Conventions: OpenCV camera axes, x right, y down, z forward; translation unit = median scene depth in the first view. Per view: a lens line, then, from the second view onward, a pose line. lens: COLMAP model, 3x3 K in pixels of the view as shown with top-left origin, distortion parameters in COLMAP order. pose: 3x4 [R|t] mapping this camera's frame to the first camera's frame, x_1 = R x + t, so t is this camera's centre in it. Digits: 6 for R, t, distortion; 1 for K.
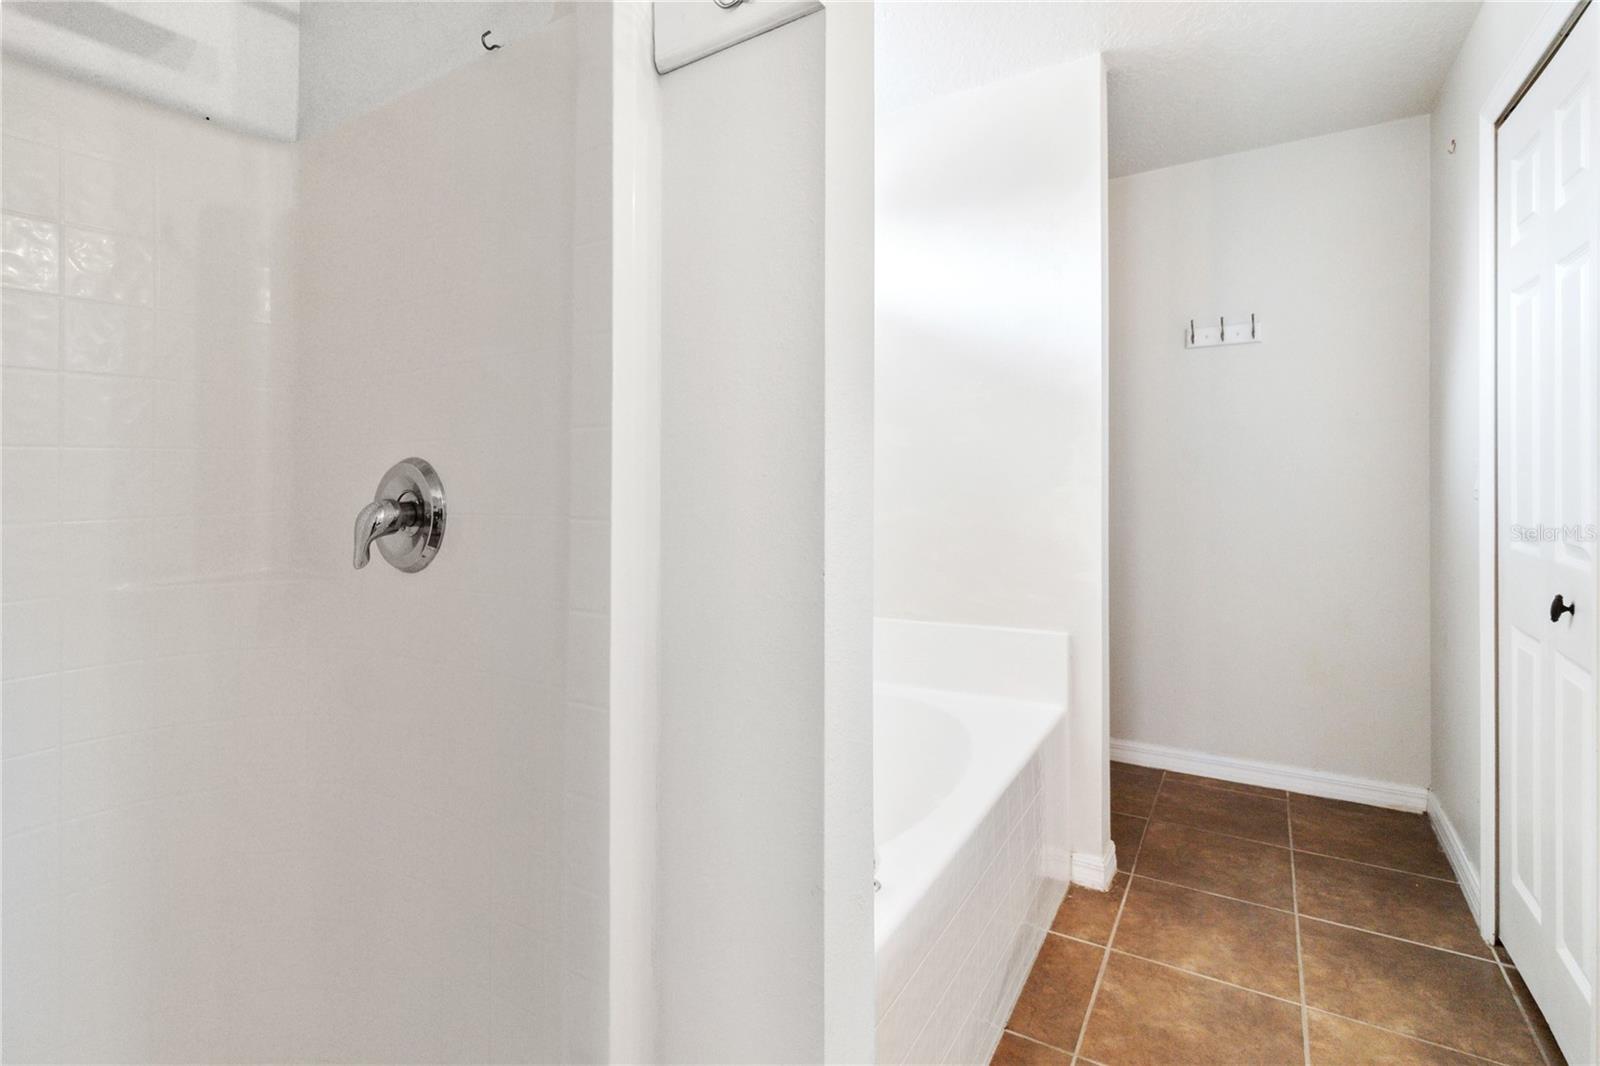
lens RADIAL K [[753.1, 0, 795.2], [0, 753.1, 479.7], [0, 0, 1]] dist [0.000632, -0.001972]
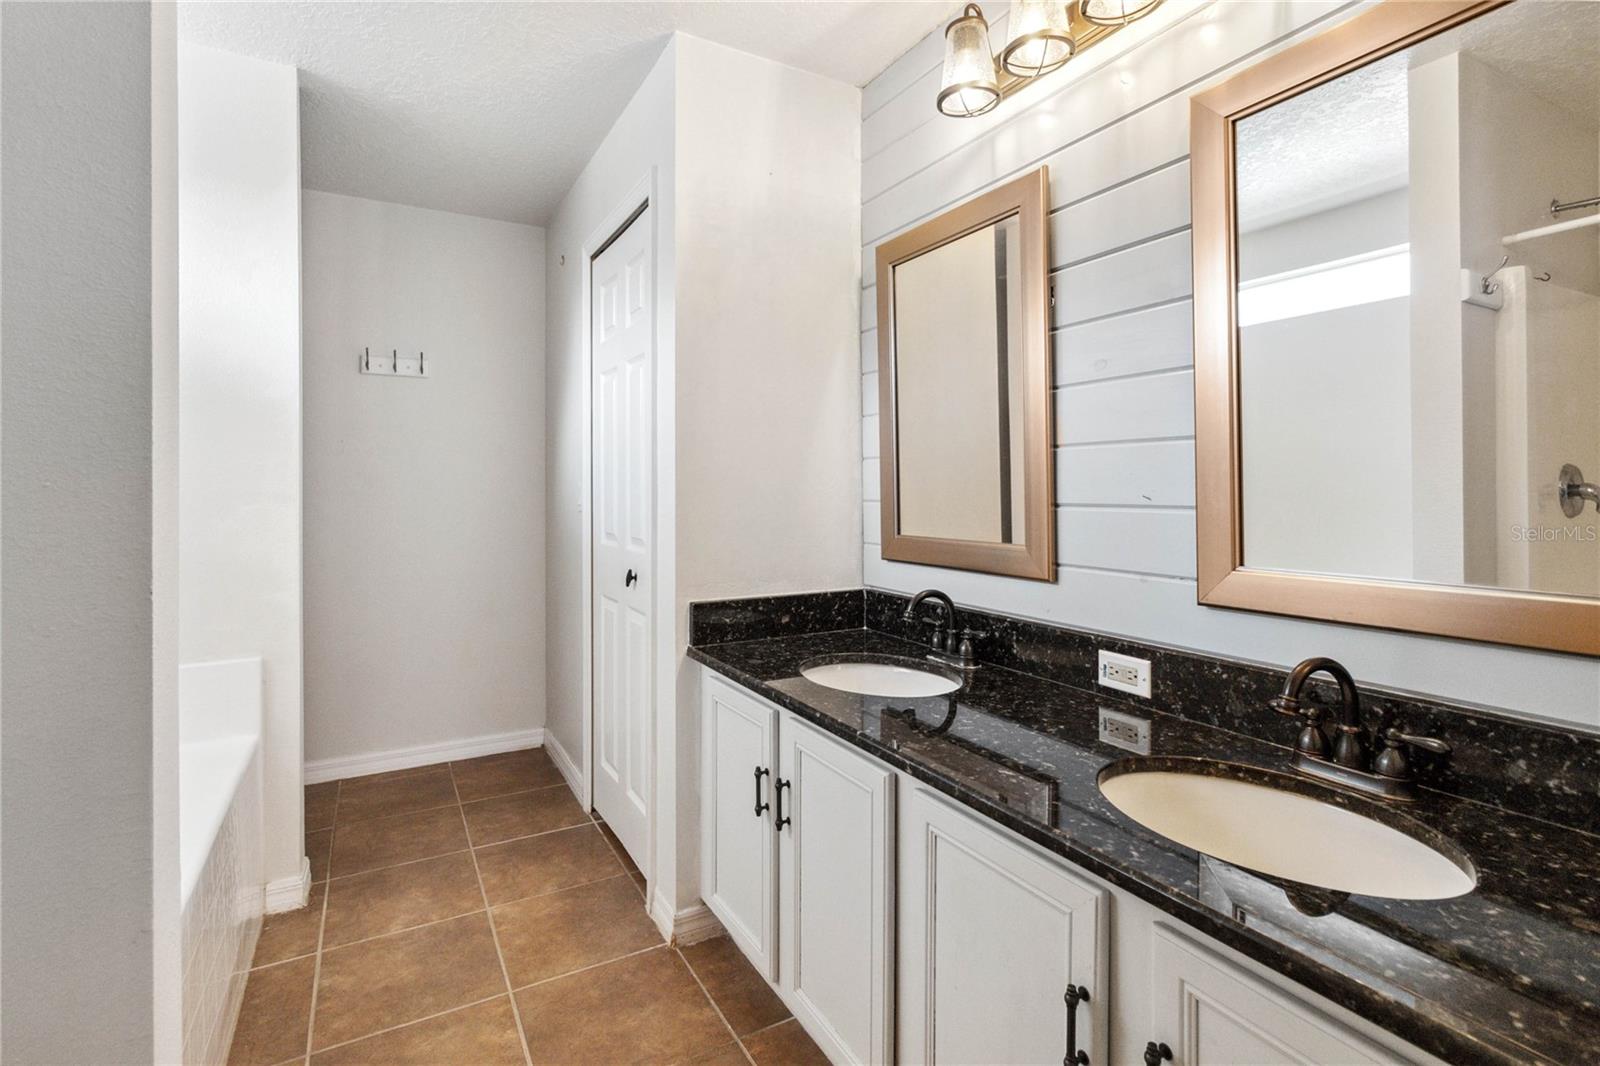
lens RADIAL K [[745.3, 0, 801.0], [0, 745.3, 494.5], [0, 0, 1]] dist [-0.000552, 0.000957]
pose [[0.477985, 0.007528, 0.878336, -0.159341], [-0.001893, 0.999970, -0.007540, 0.002892], [-0.878366, 0.001941, 0.477985, -0.063845]]
